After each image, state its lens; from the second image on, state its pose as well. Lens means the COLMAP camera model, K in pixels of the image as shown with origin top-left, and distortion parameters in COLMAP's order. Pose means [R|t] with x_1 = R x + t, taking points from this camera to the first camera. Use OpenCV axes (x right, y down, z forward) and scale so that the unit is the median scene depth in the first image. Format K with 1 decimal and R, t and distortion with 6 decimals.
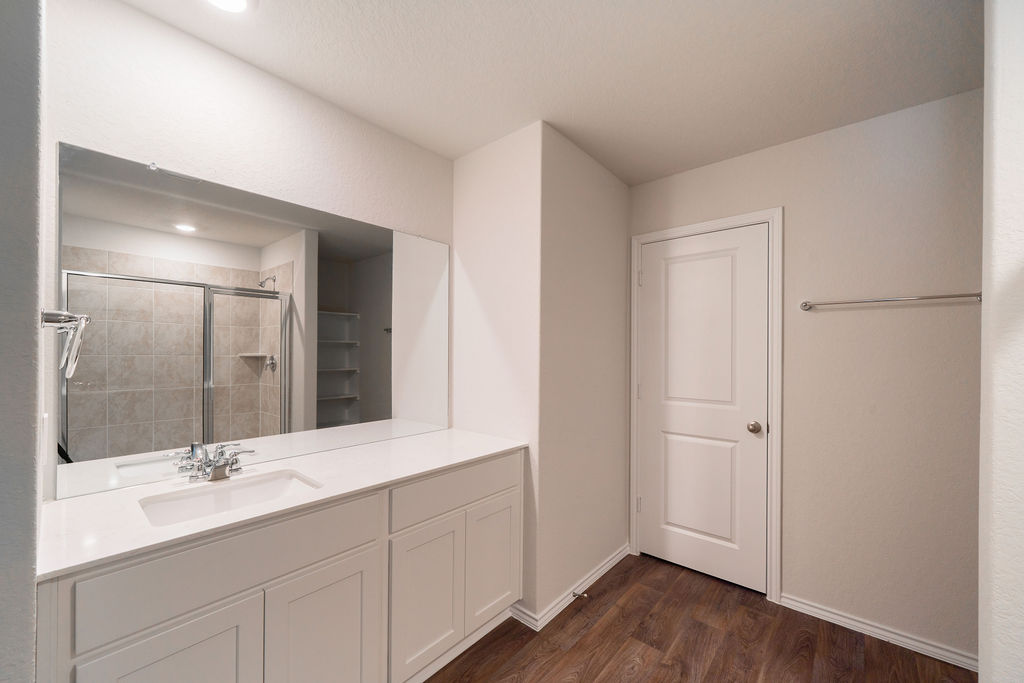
lens RADIAL K [[404.3, 0, 510.8], [0, 404.3, 340.7], [0, 0, 1]] dist [0.001538, 0.000027]
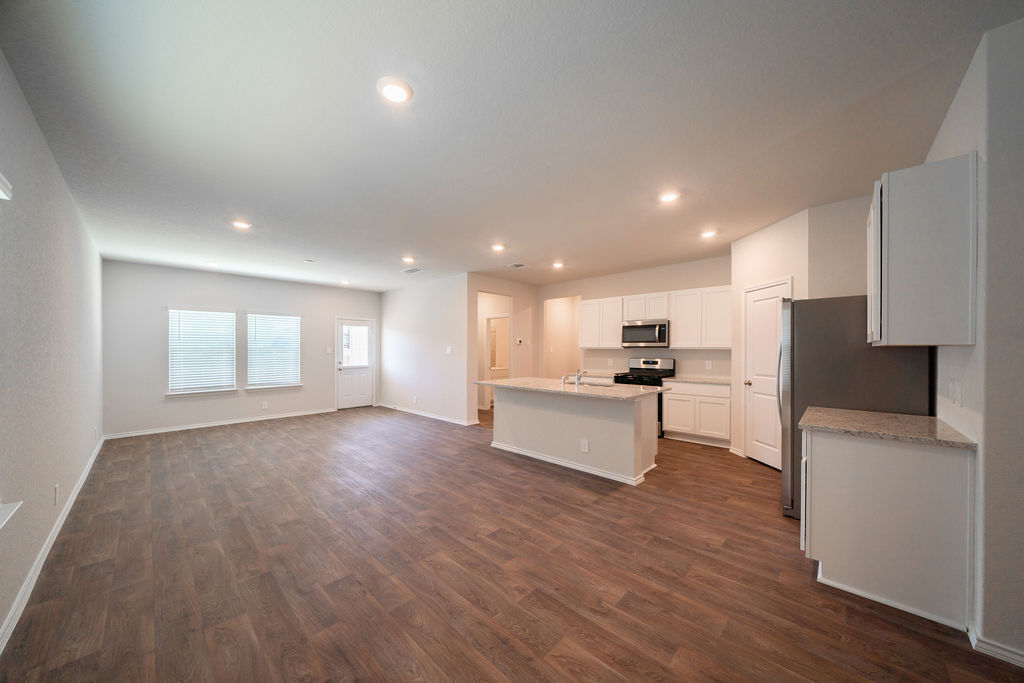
lens RADIAL K [[344.3, 0, 512.4], [0, 344.3, 351.8], [0, 0, 1]] dist [-0.009685, -0.000046]
pose [[-0.038373, 0.005773, -0.999247, 1.430700], [0.018375, 0.999818, 0.005071, 0.034405], [0.999095, -0.018166, -0.038472, 1.650569]]
